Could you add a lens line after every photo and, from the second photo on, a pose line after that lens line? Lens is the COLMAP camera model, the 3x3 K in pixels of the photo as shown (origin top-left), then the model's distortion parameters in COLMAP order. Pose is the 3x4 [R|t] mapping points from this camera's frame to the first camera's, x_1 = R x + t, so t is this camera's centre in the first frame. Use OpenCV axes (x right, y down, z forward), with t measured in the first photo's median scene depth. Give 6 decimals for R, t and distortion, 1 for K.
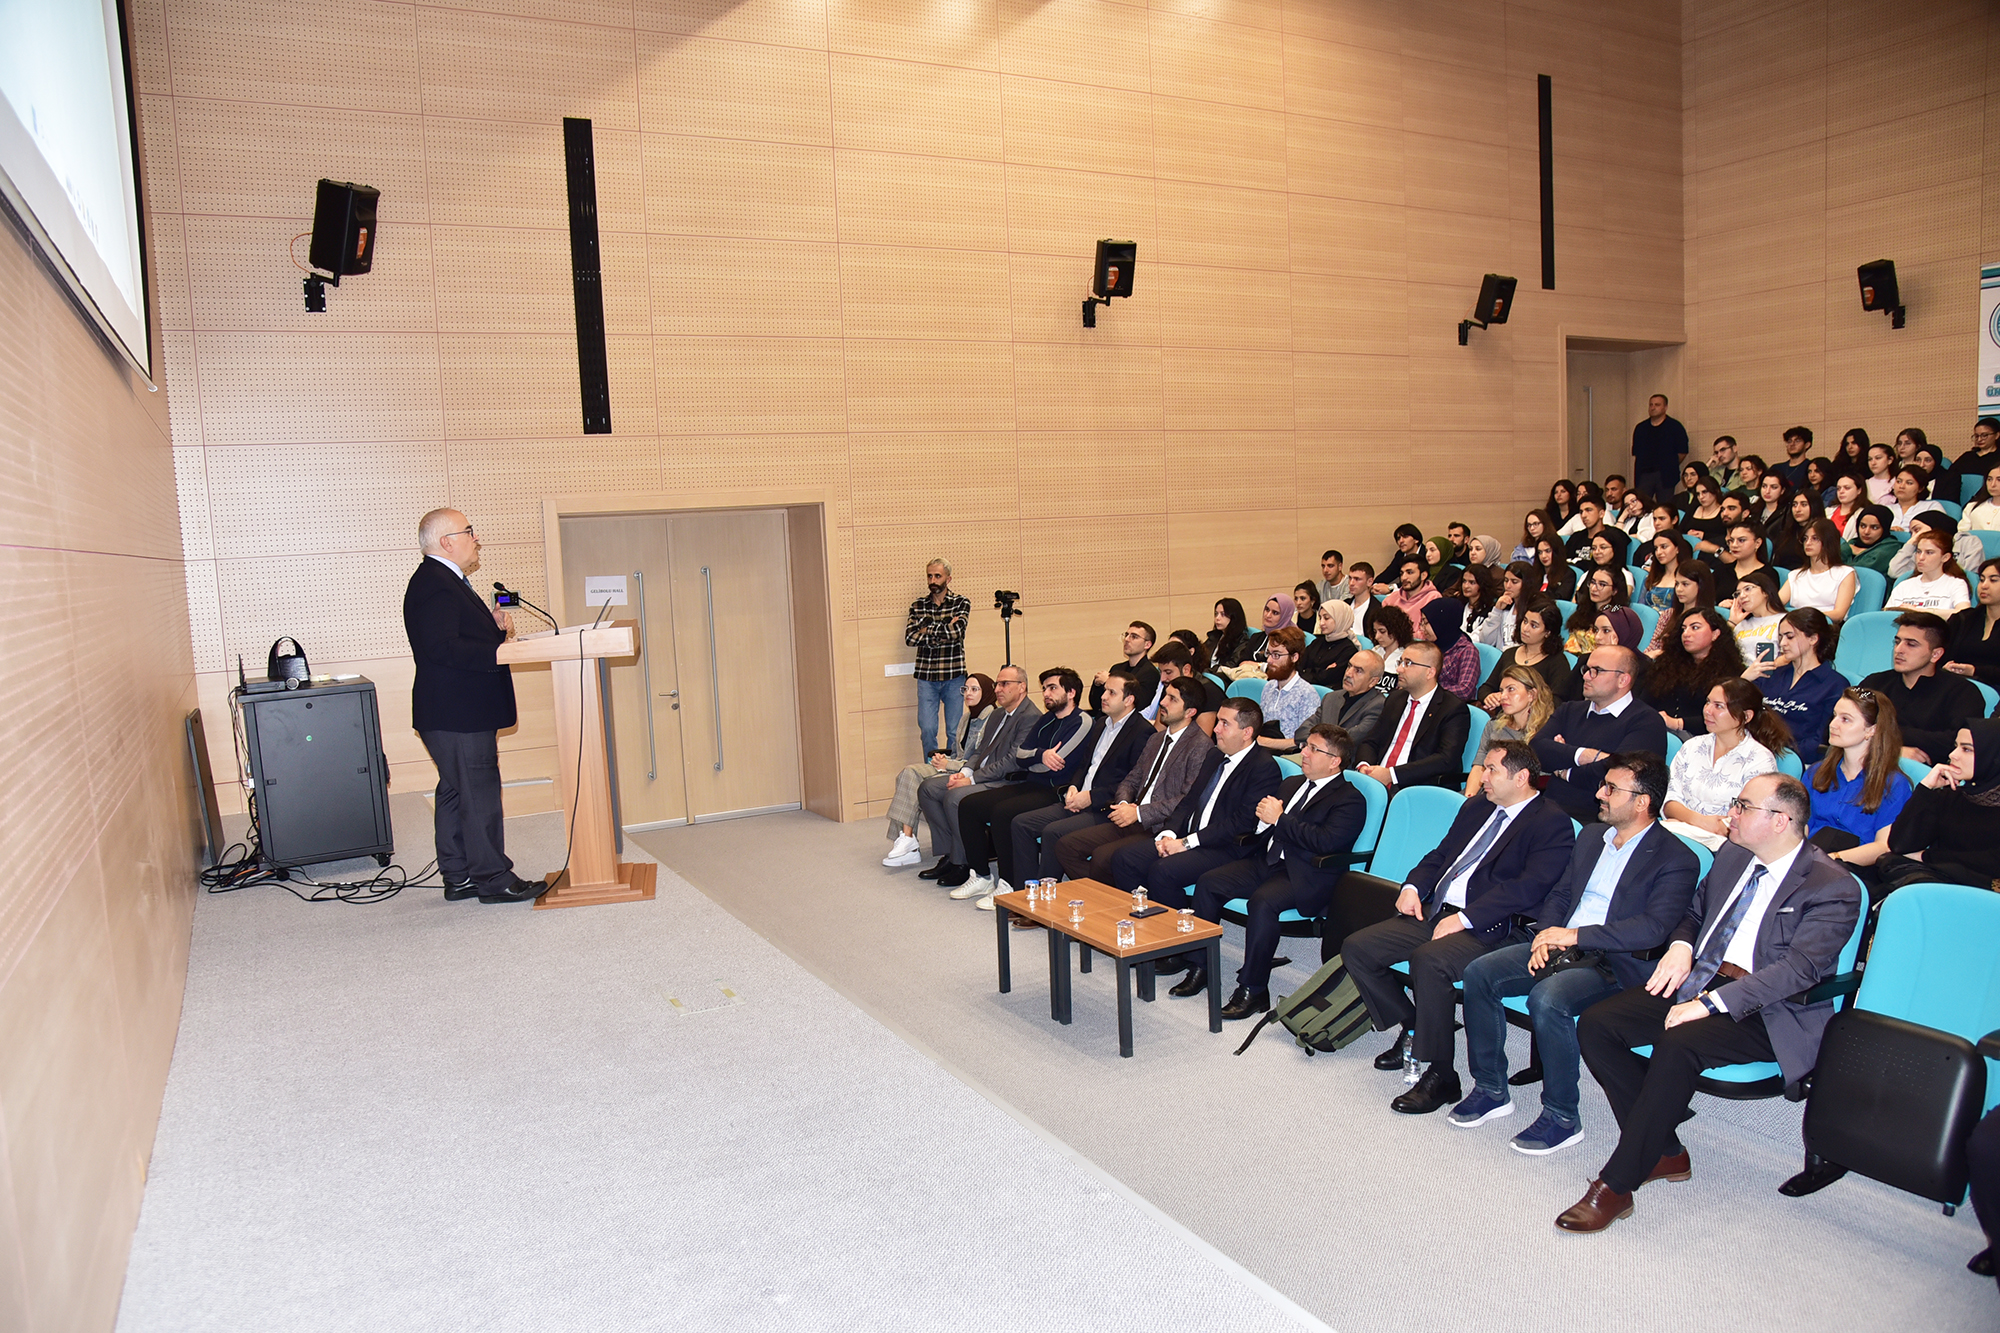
lens RADIAL K [[1356.2, 0, 991.4], [0, 1356.2, 692.4], [0, 0, 1]] dist [-0.111996, 0.059403]
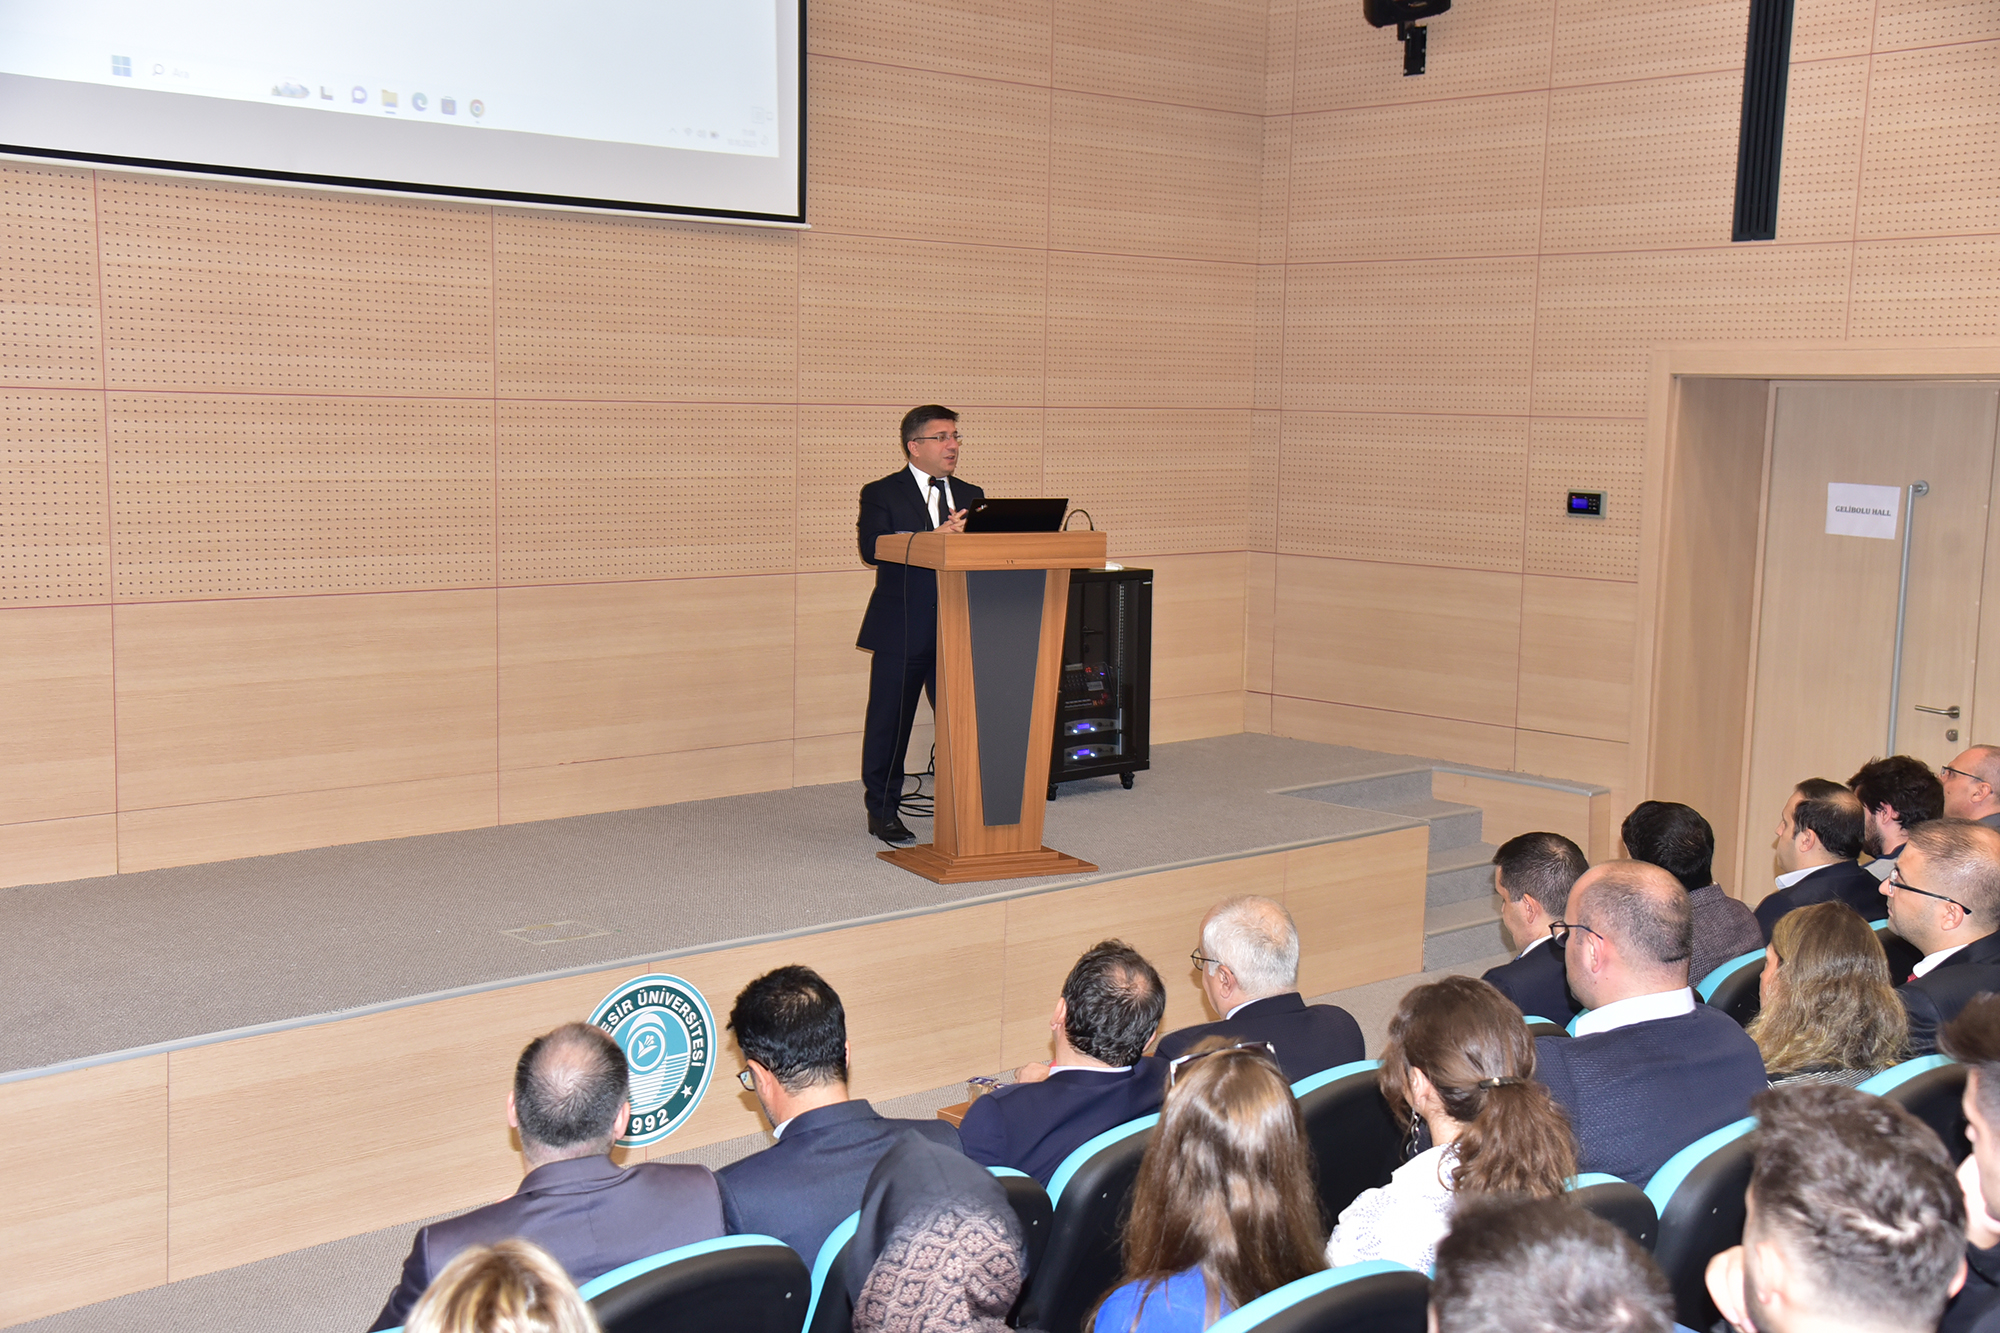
lens RADIAL K [[2321.5, 0, 1002.1], [0, 2321.5, 722.3], [0, 0, 1]] dist [0.062154, 0.006077]
pose [[0.241520, 0.180990, -0.953368, 0.571752], [-0.144886, 0.978166, 0.148993, -0.080195], [0.959519, 0.102145, 0.262469, 0.379427]]
